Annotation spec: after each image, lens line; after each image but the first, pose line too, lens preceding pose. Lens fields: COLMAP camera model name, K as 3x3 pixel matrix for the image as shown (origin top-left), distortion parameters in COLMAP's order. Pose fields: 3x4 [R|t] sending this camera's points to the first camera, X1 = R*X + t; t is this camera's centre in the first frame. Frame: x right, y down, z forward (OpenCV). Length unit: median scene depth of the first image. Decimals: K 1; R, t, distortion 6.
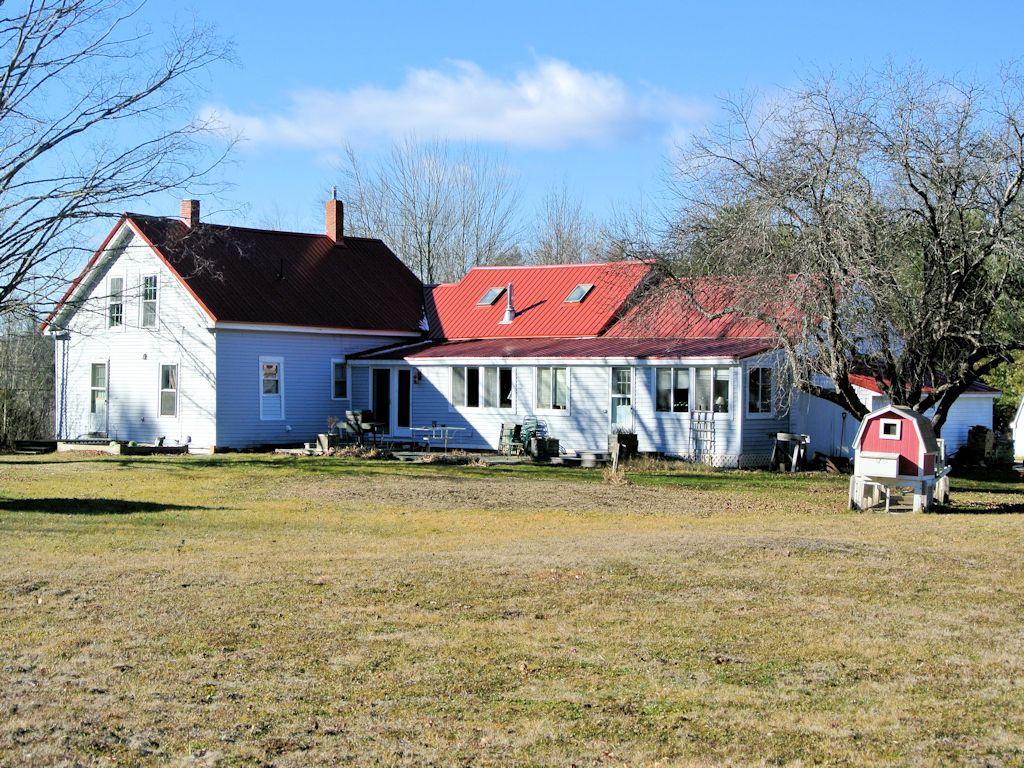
lens RADIAL K [[1790.1, 0, 512.0], [0, 1790.1, 384.0], [0, 0, 1]] dist [0.339465, 0.002560]
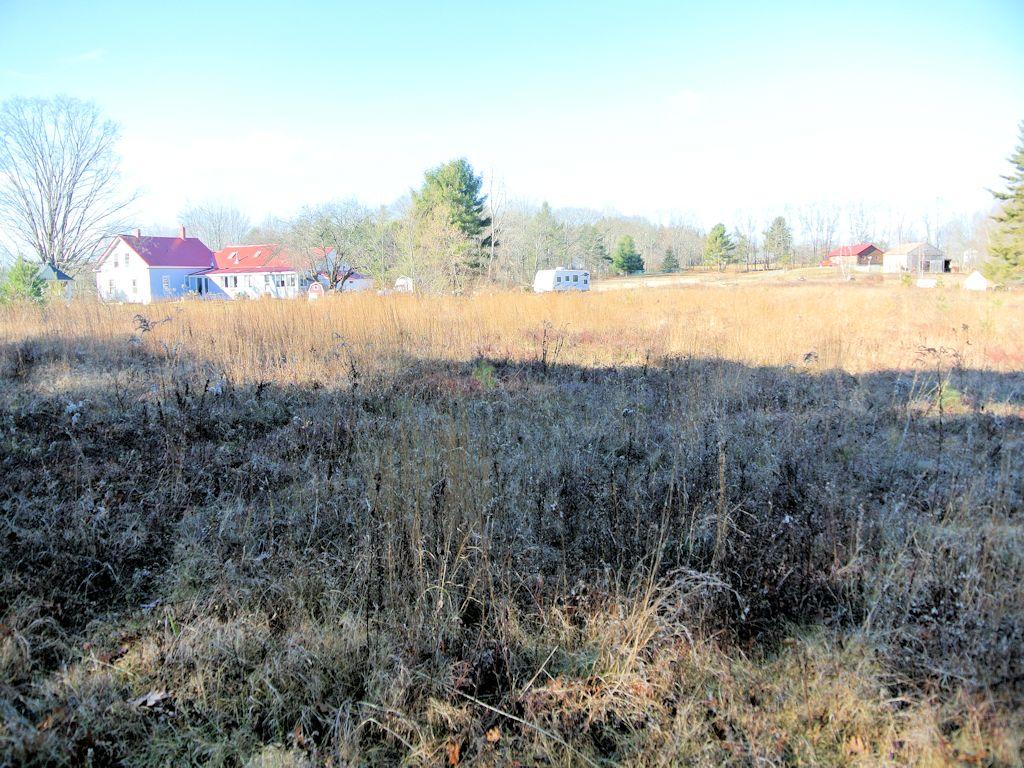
lens RADIAL K [[910.8, 0, 512.0], [0, 910.8, 384.0], [0, 0, 1]] dist [-0.003771, -0.003049]
pose [[0.971756, -0.058717, 0.228566, 0.103778], [0.032451, 0.992599, 0.117024, 0.009275], [-0.233745, -0.106302, 0.966469, -0.888585]]
